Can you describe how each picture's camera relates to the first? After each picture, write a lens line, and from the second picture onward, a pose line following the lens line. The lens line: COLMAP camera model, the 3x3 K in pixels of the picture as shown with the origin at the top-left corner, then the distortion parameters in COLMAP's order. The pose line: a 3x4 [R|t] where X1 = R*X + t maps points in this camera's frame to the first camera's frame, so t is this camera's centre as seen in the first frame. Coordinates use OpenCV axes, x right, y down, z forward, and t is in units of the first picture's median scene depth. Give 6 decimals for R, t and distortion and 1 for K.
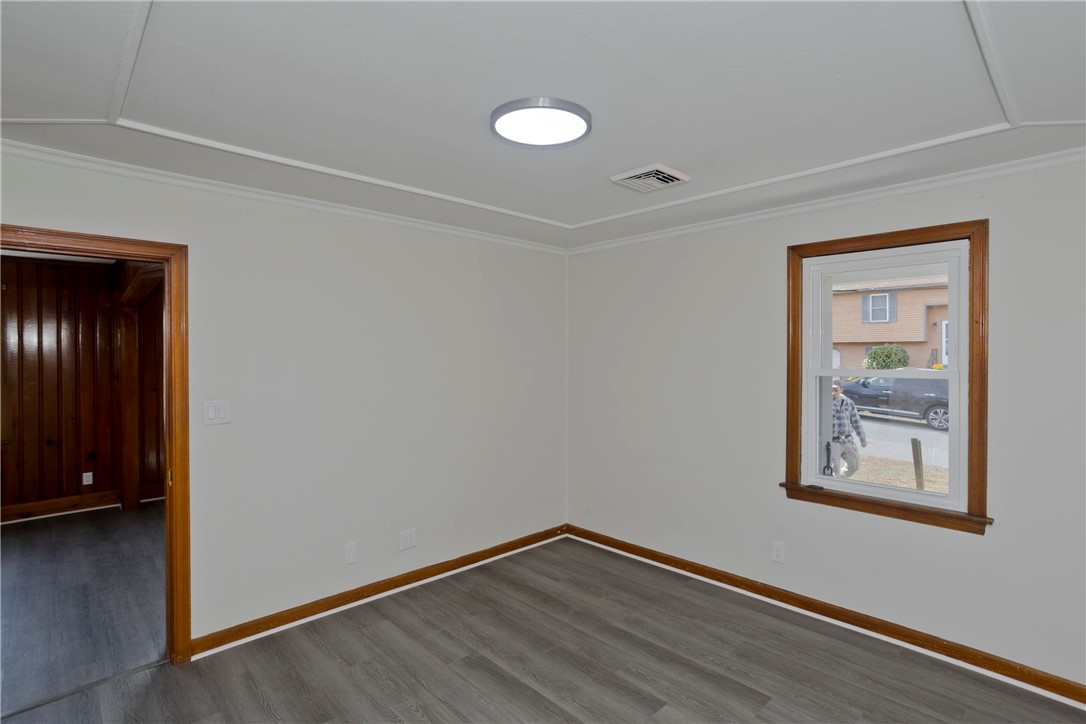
lens RADIAL K [[528.9, 0, 550.8], [0, 528.9, 365.9], [0, 0, 1]] dist [0.001872, 0.004181]
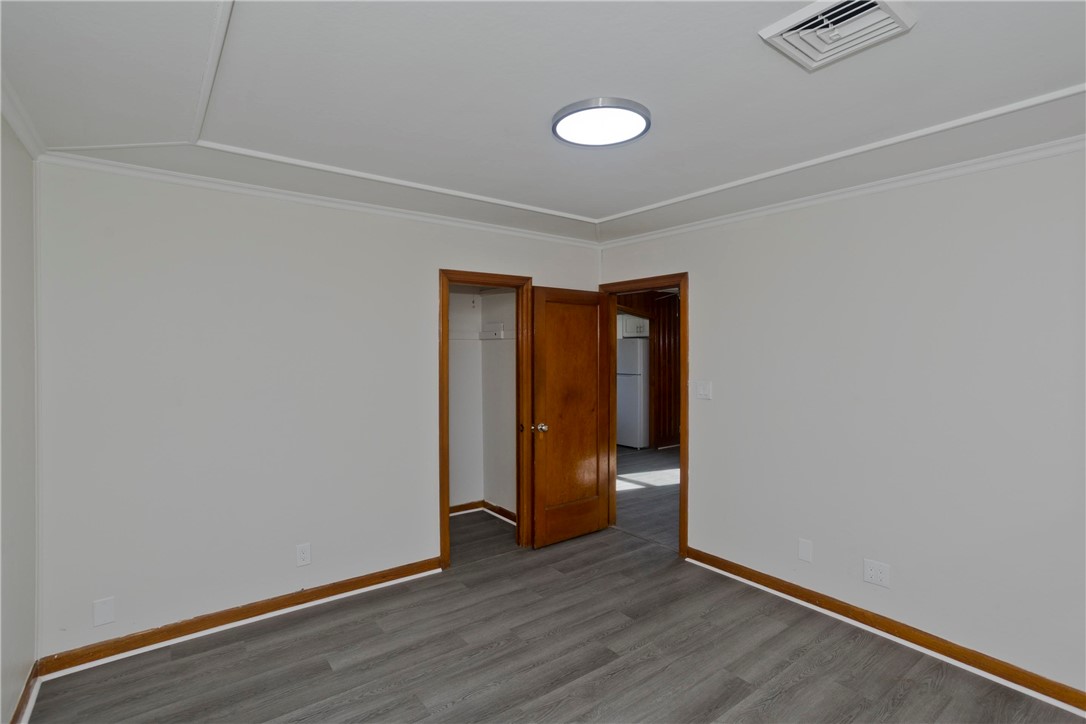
lens RADIAL K [[528.9, 0, 546.0], [0, 528.9, 356.3], [0, 0, 1]] dist [0.001872, 0.004181]
pose [[-0.129298, 0.001398, -0.991605, 0.858620], [-0.010919, 0.999936, 0.002834, 0.003516], [0.991546, 0.011194, -0.129275, 0.869388]]
